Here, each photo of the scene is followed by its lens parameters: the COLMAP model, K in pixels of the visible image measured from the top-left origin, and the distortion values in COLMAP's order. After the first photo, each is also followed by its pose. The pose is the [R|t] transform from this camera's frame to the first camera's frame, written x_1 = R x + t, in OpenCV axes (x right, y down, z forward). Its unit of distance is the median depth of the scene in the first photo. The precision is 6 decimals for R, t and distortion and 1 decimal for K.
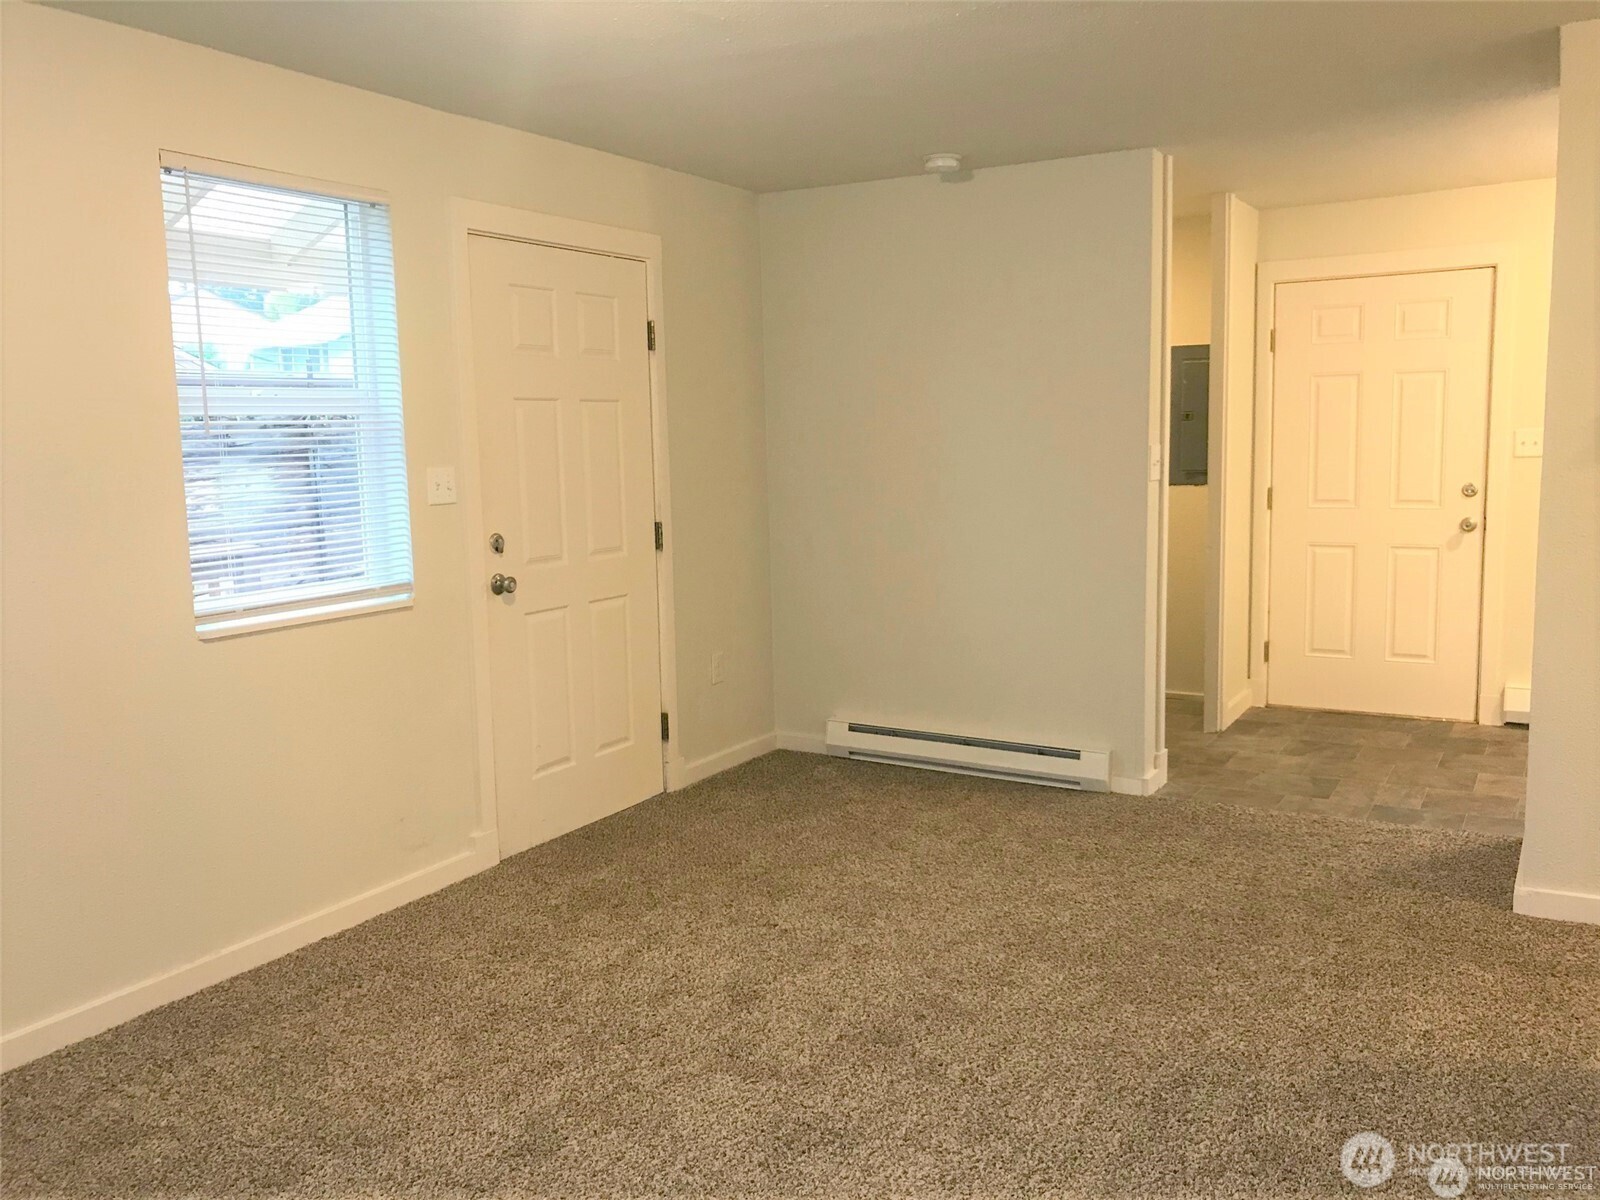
lens RADIAL K [[1330.2, 0, 803.6], [0, 1330.2, 589.7], [0, 0, 1]] dist [0.046996, -0.015450]
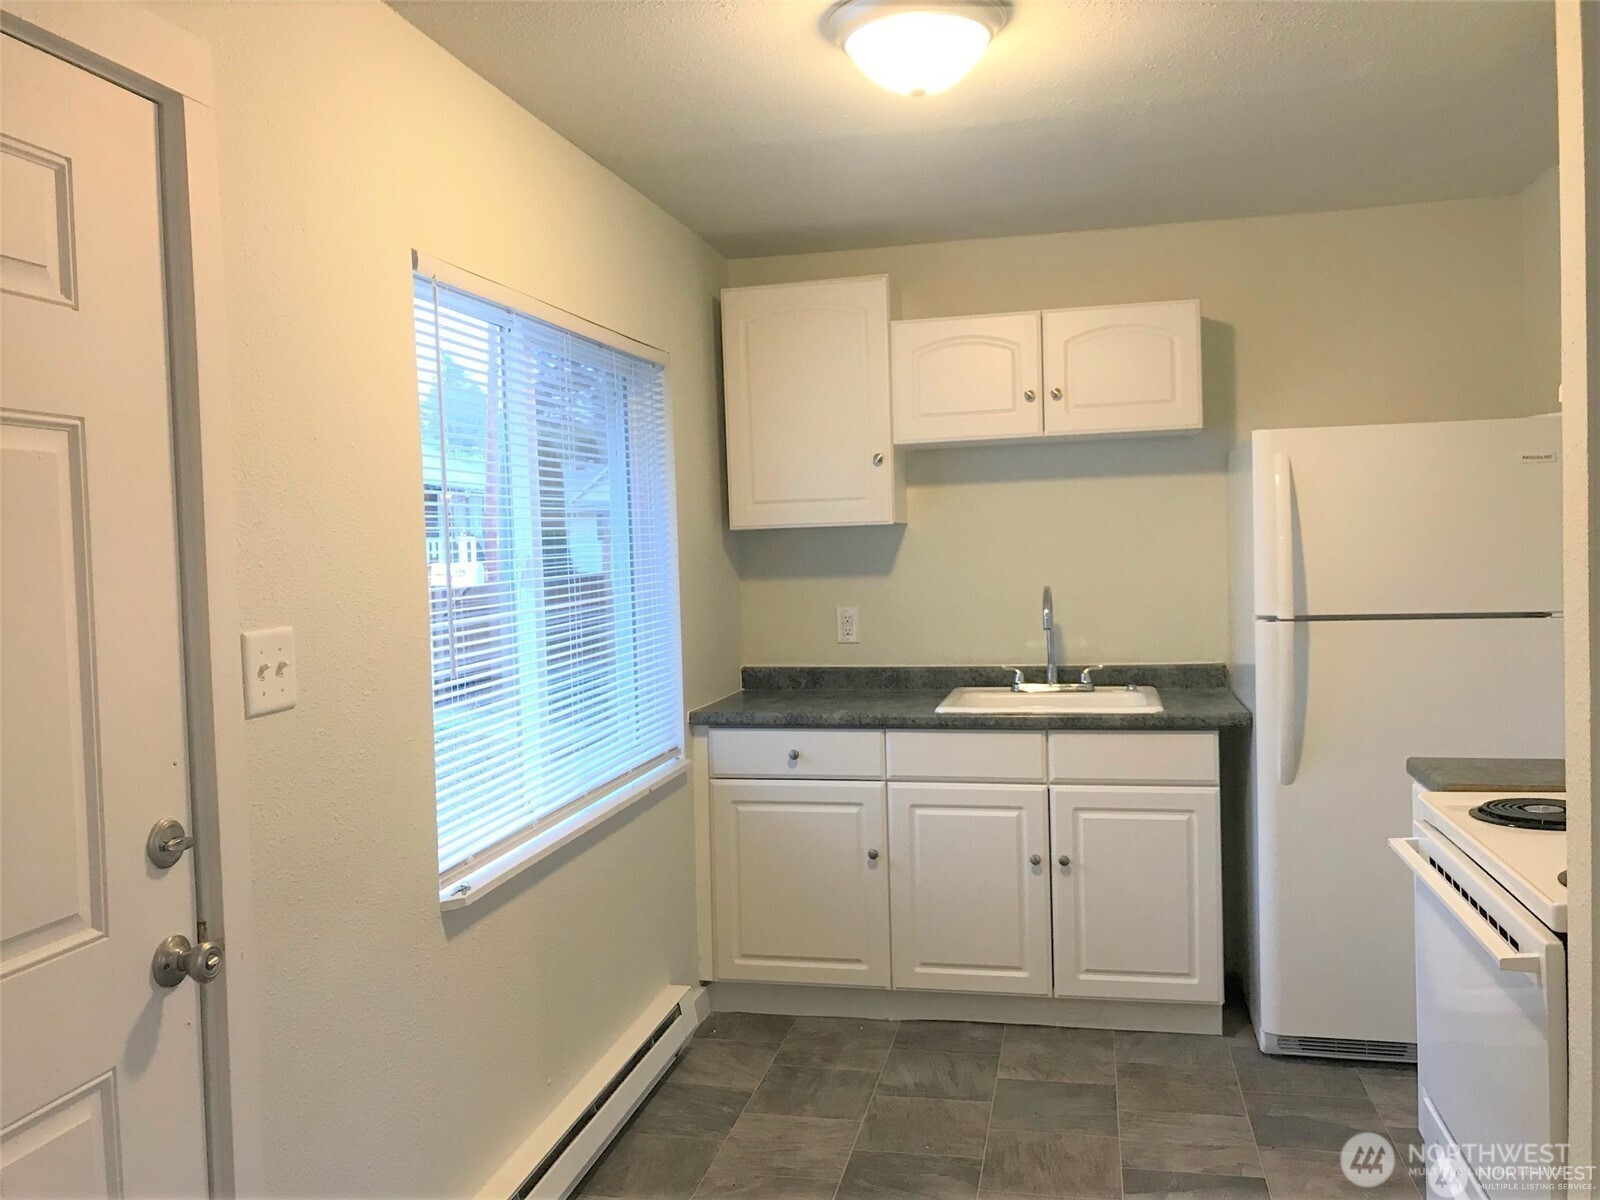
lens RADIAL K [[1330.2, 0, 800.6], [0, 1330.2, 589.0], [0, 0, 1]] dist [0.046996, -0.015450]
pose [[-0.311440, -0.008089, 0.950231, 0.220026], [0.146477, 0.987604, 0.056416, -0.156349], [-0.938909, 0.156757, -0.306395, 1.189713]]
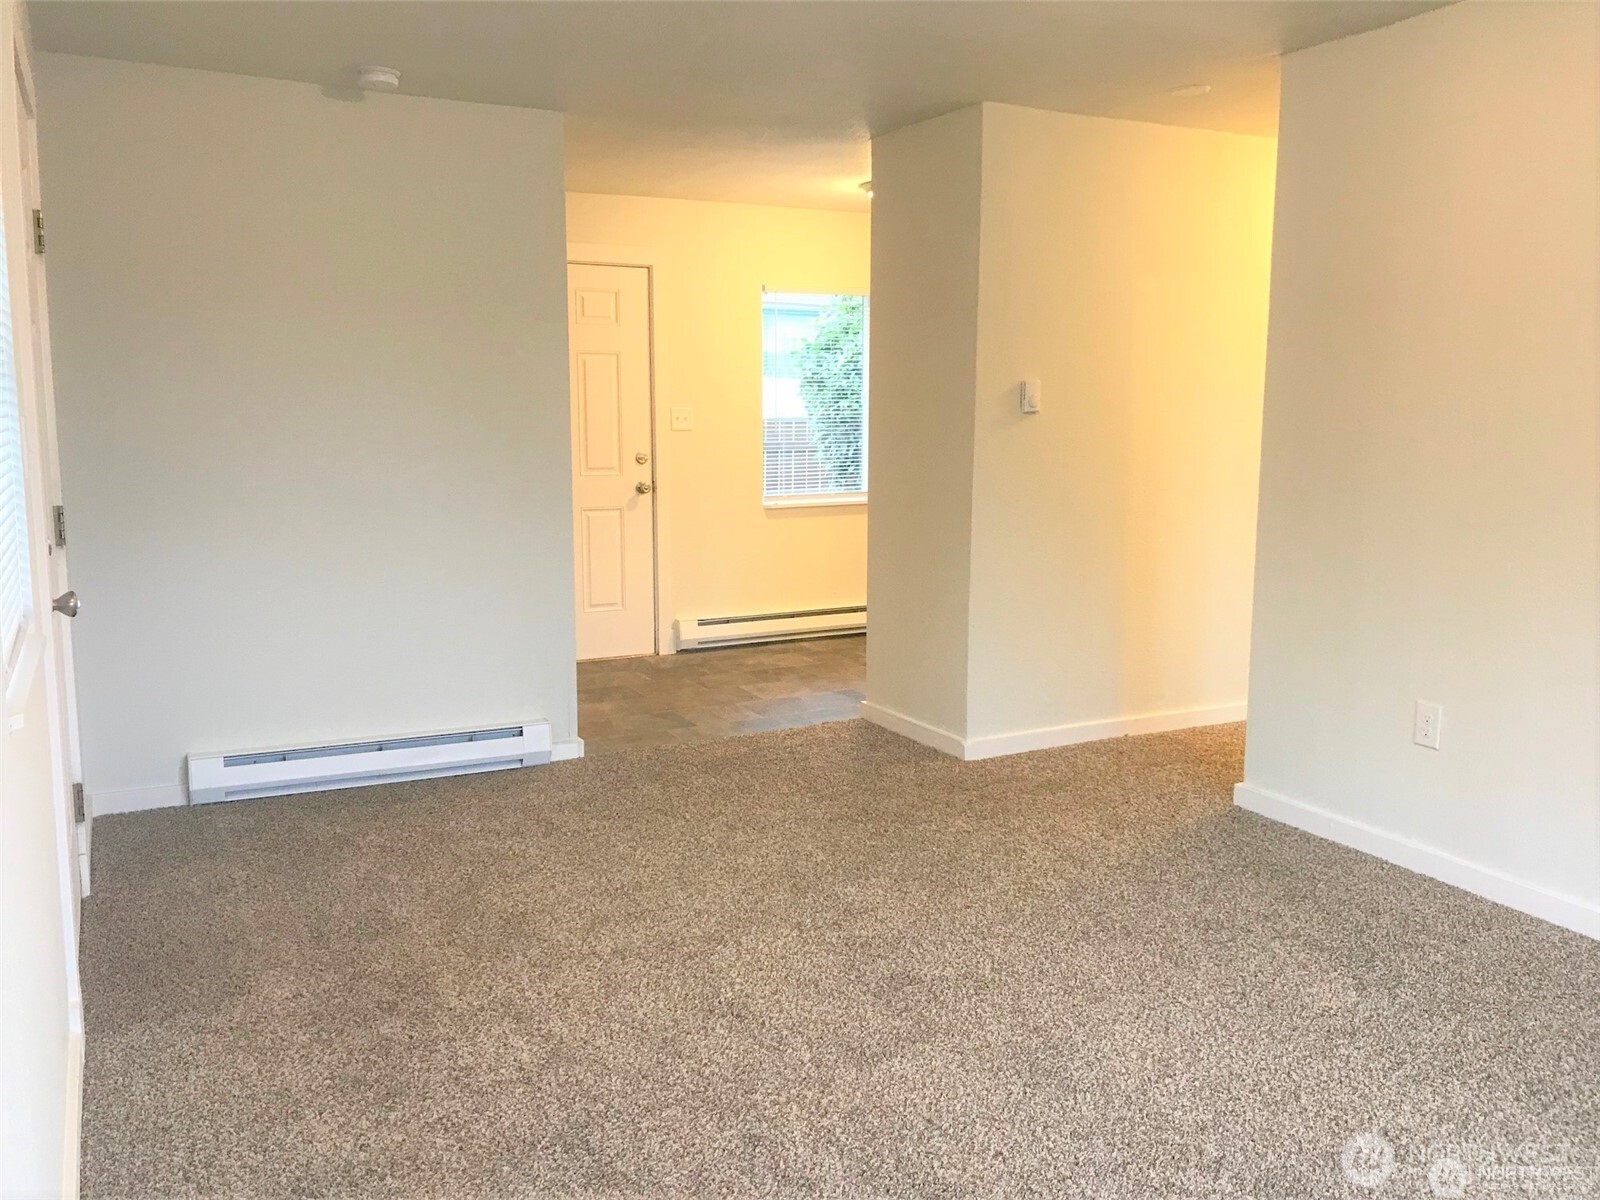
lens RADIAL K [[1330.2, 0, 801.1], [0, 1330.2, 596.3], [0, 0, 1]] dist [0.046996, -0.015450]
pose [[0.539056, -0.098524, 0.836487, -0.516873], [0.086780, 0.994346, 0.061194, -0.016295], [-0.837787, 0.039604, 0.544559, 0.318970]]
